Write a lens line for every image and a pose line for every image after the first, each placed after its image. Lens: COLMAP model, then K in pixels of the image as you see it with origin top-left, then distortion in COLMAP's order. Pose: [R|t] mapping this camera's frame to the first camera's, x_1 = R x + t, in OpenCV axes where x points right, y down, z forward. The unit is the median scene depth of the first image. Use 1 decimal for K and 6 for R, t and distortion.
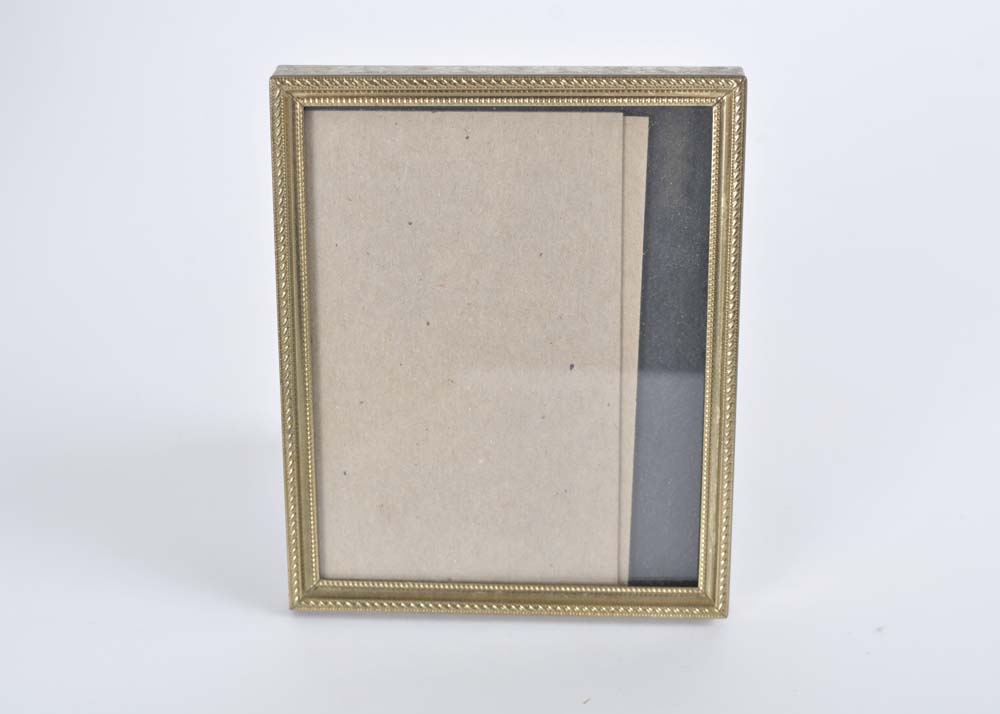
lens RADIAL K [[2123.2, 0, 500.0], [0, 2123.2, 357.0], [0, 0, 1]] dist [0.017762, 0.369352]
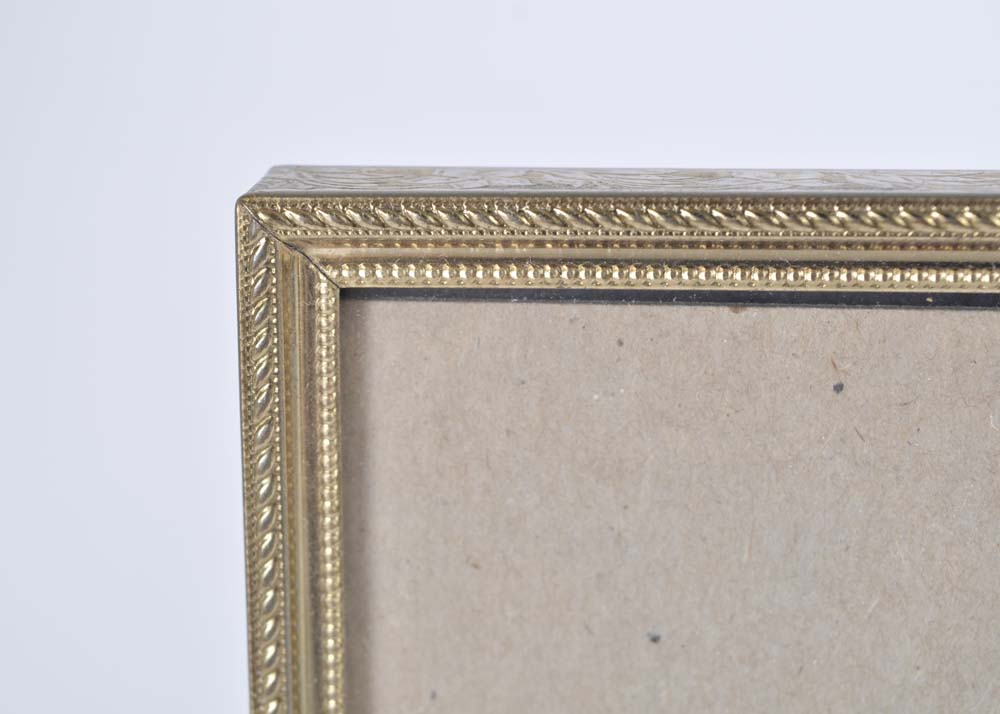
lens RADIAL K [[2435.6, 0, 500.0], [0, 2435.6, 357.0], [0, 0, 1]] dist [0.051116, 0.431420]
pose [[0.998410, 0.010473, -0.055386, -0.046645], [-0.014342, 0.997448, -0.069939, -0.081230], [0.054512, 0.070622, 0.996012, 0.625980]]
